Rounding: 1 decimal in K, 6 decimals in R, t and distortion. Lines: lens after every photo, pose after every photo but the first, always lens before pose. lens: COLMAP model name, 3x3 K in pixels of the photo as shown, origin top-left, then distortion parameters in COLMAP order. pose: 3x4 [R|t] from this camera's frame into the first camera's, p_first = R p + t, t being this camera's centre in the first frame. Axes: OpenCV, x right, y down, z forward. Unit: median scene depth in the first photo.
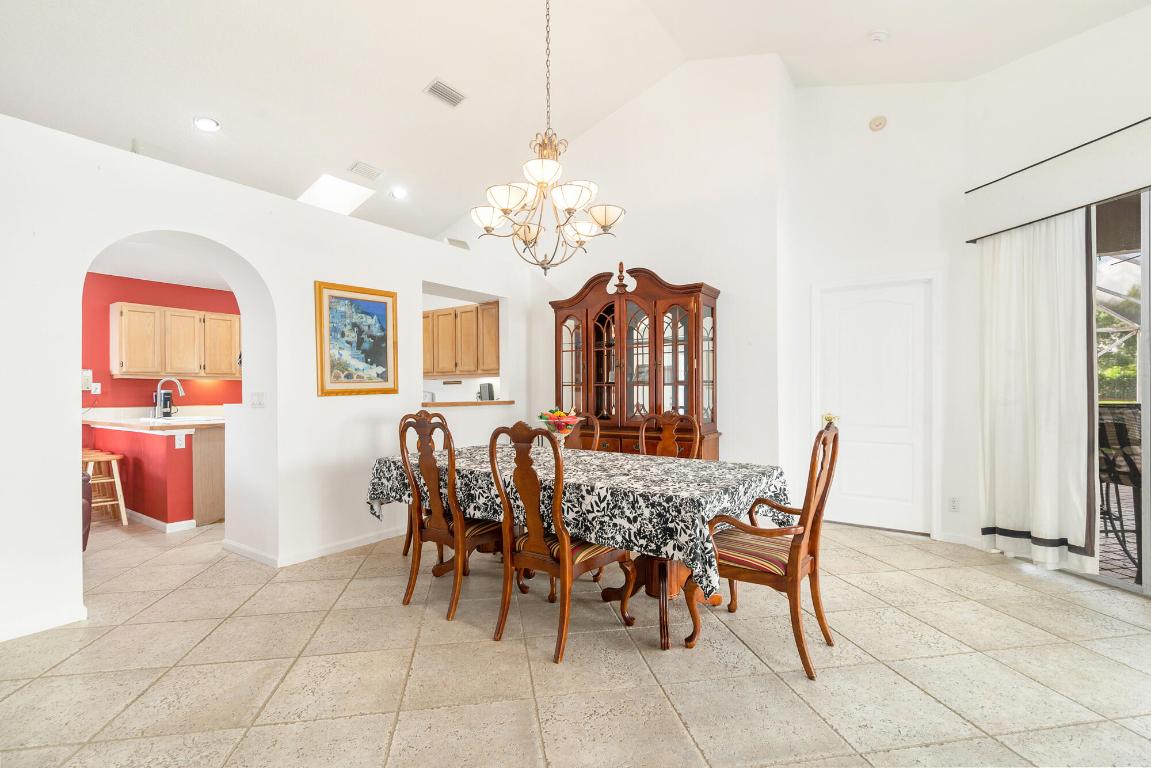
lens RADIAL K [[577.3, 0, 556.3], [0, 577.3, 387.3], [0, 0, 1]] dist [0.048490, 0.000603]
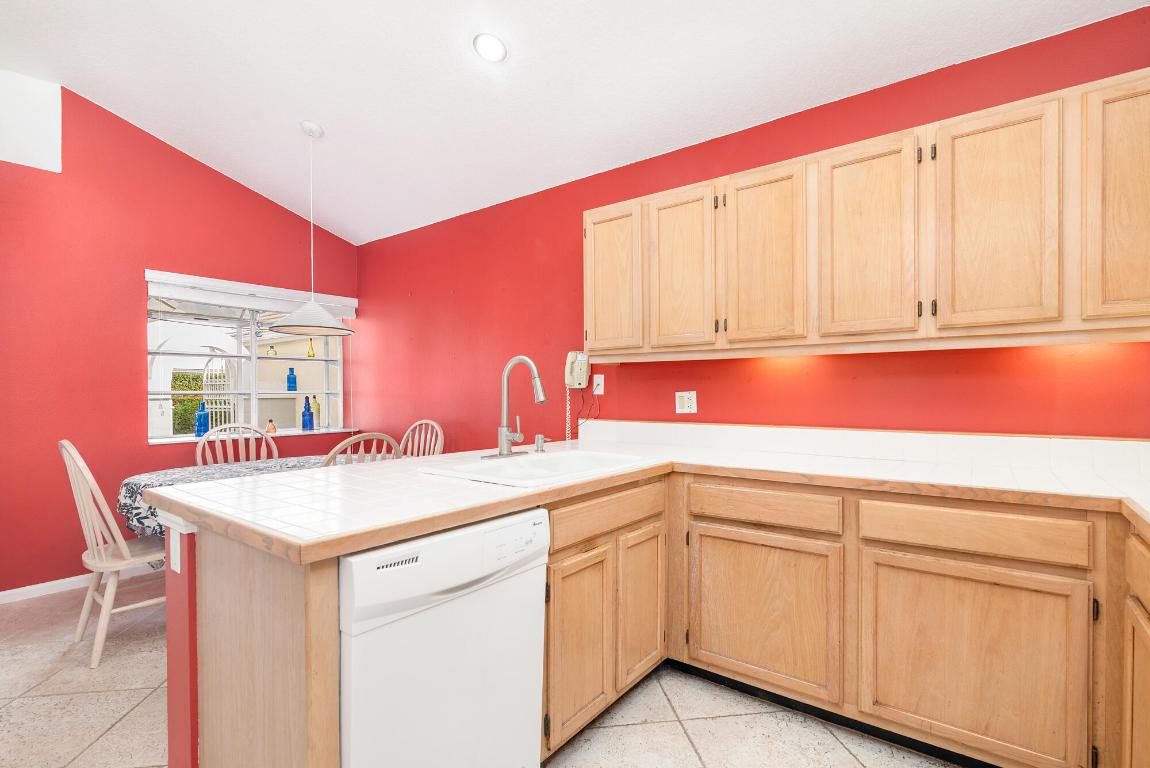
lens RADIAL K [[527.7, 0, 590.0], [0, 527.7, 400.6], [0, 0, 1]] dist [0.000162, -0.001211]
pose [[0.054235, 0.016959, -0.998384, -0.282981], [0.019742, 0.999642, 0.018053, 0.007892], [0.998333, -0.020689, 0.053881, 0.965136]]
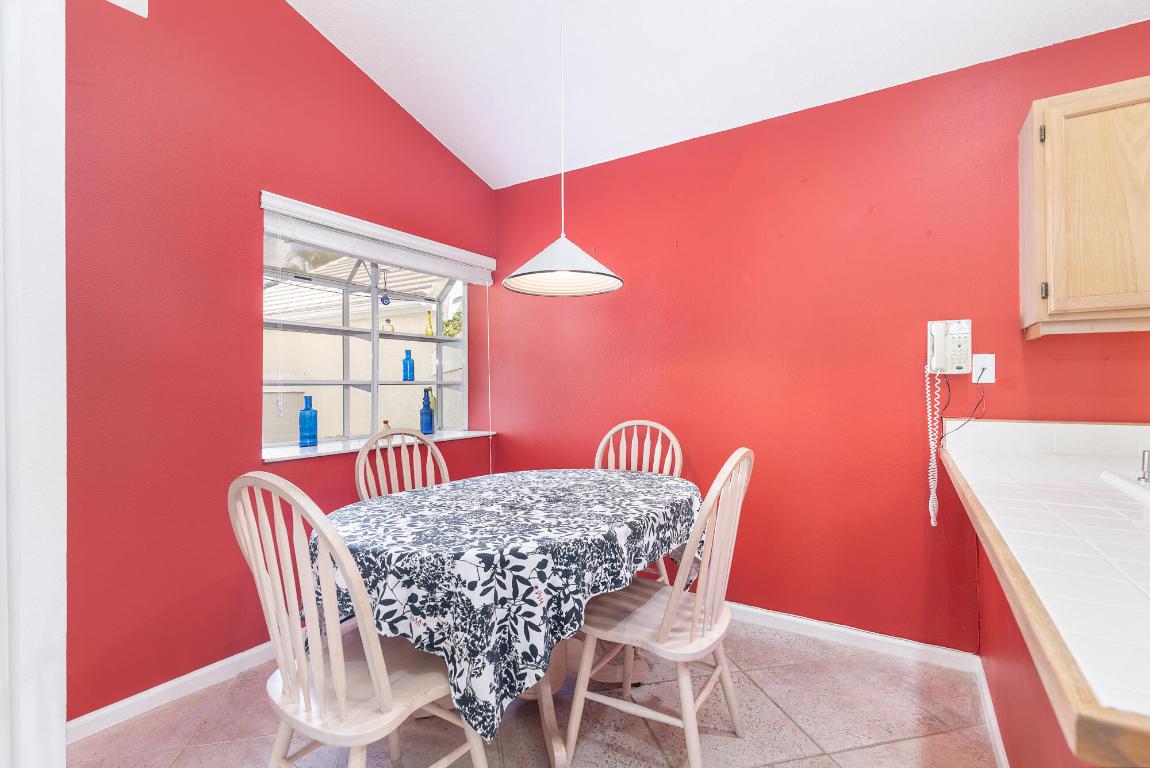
lens RADIAL K [[527.7, 0, 575.2], [0, 527.7, 379.2], [0, 0, 1]] dist [0.000162, -0.001211]
pose [[0.127973, -0.010627, -0.991721, -0.475798], [0.022877, 0.999708, -0.007761, 0.005449], [0.991514, -0.021695, 0.128179, 0.699670]]
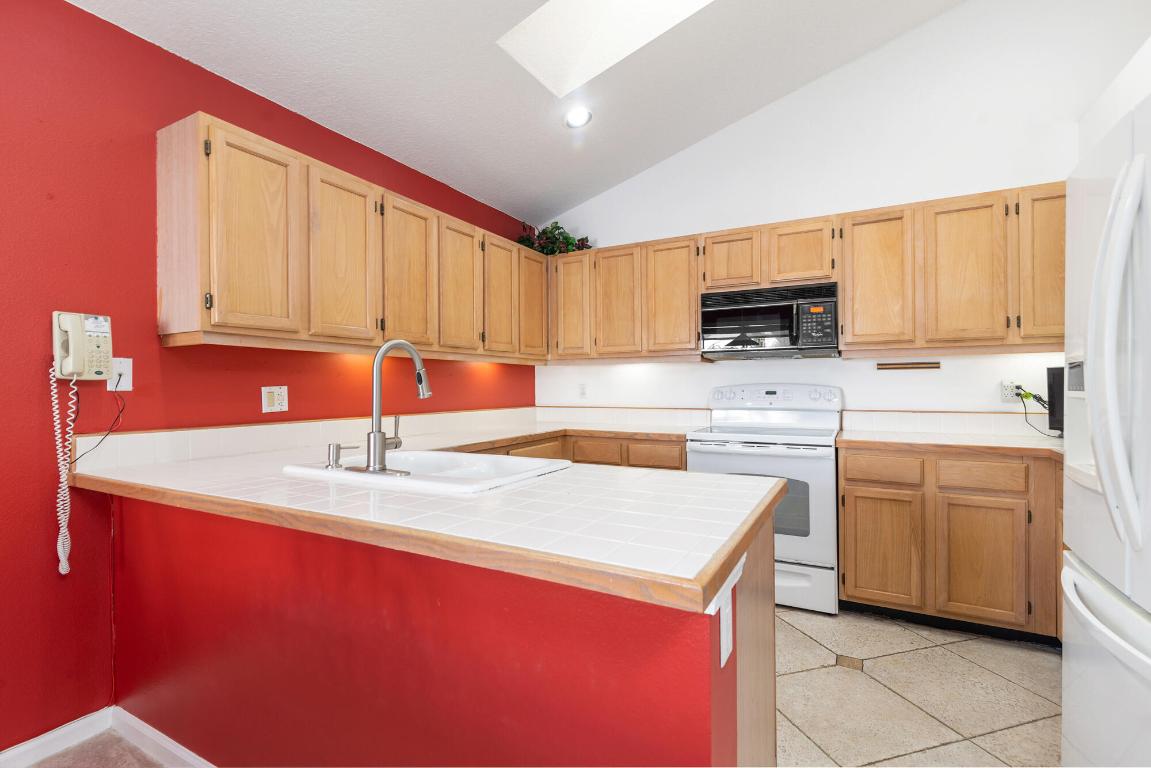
lens RADIAL K [[522.7, 0, 575.8], [0, 522.7, 381.2], [0, 0, 1]] dist [0.000211, -0.000527]
pose [[0.981822, 0.001589, 0.189798, -0.579177], [-0.003336, 0.999955, 0.008881, 0.002396], [-0.189775, -0.009353, 0.981783, 0.664262]]
